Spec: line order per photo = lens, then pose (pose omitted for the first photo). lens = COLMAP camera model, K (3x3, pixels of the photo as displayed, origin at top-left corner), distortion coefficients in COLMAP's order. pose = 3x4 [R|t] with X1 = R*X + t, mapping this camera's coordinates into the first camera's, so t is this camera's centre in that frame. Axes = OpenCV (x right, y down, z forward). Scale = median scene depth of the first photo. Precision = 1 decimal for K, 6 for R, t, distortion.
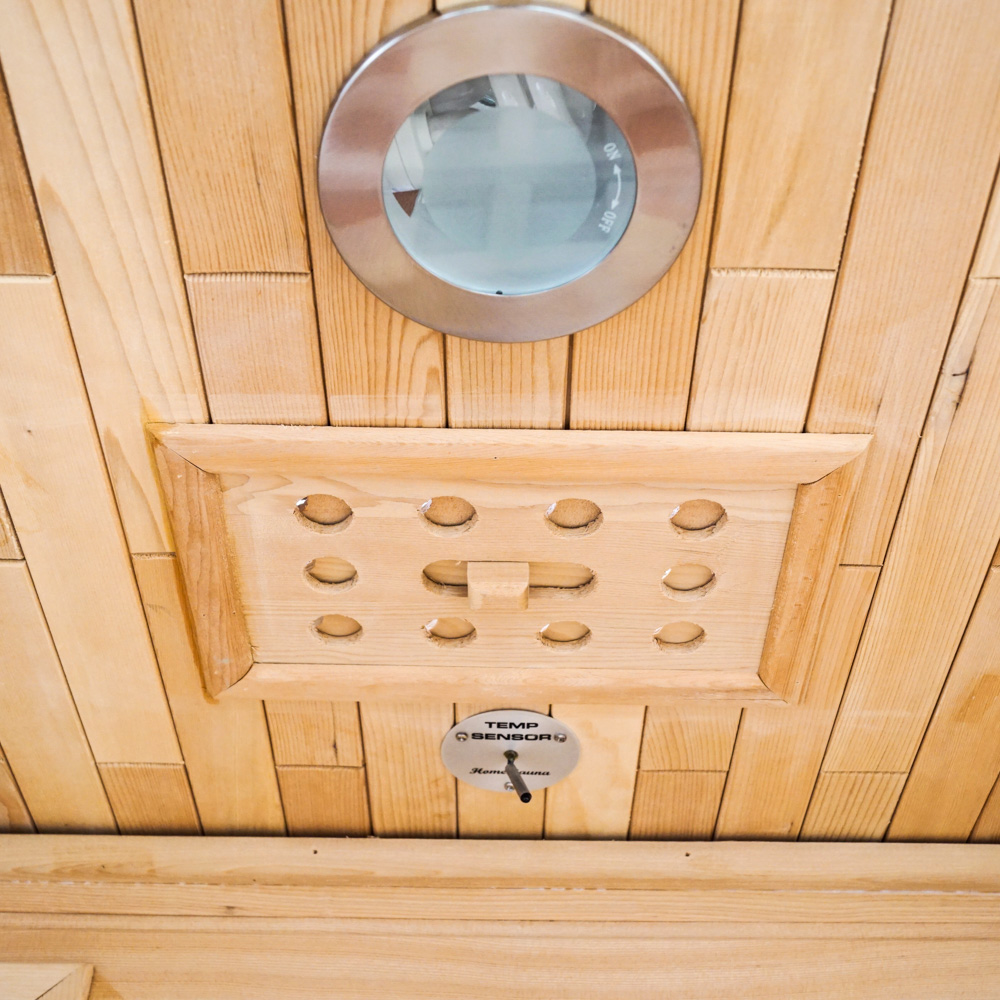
lens RADIAL K [[1375.3, 0, 497.4], [0, 1375.3, 501.0], [0, 0, 1]] dist [-0.079307, 0.000000]
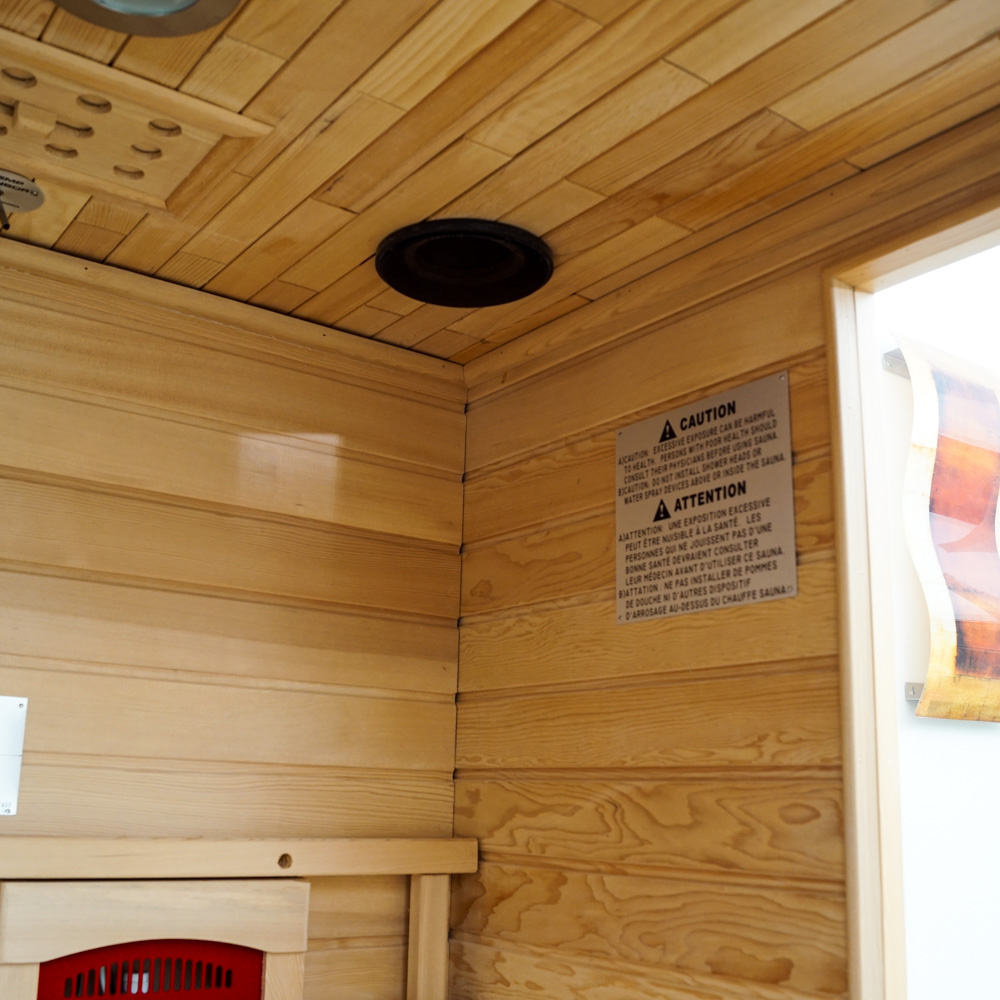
lens RADIAL K [[1187.8, 0, 499.9], [0, 1187.8, 505.3], [0, 0, 1]] dist [-0.075218, 0.000000]
pose [[0.810861, 0.148477, 0.566091, -0.247963], [-0.427538, 0.810817, 0.399735, -0.334147], [-0.399644, -0.566154, 0.720939, -0.449965]]
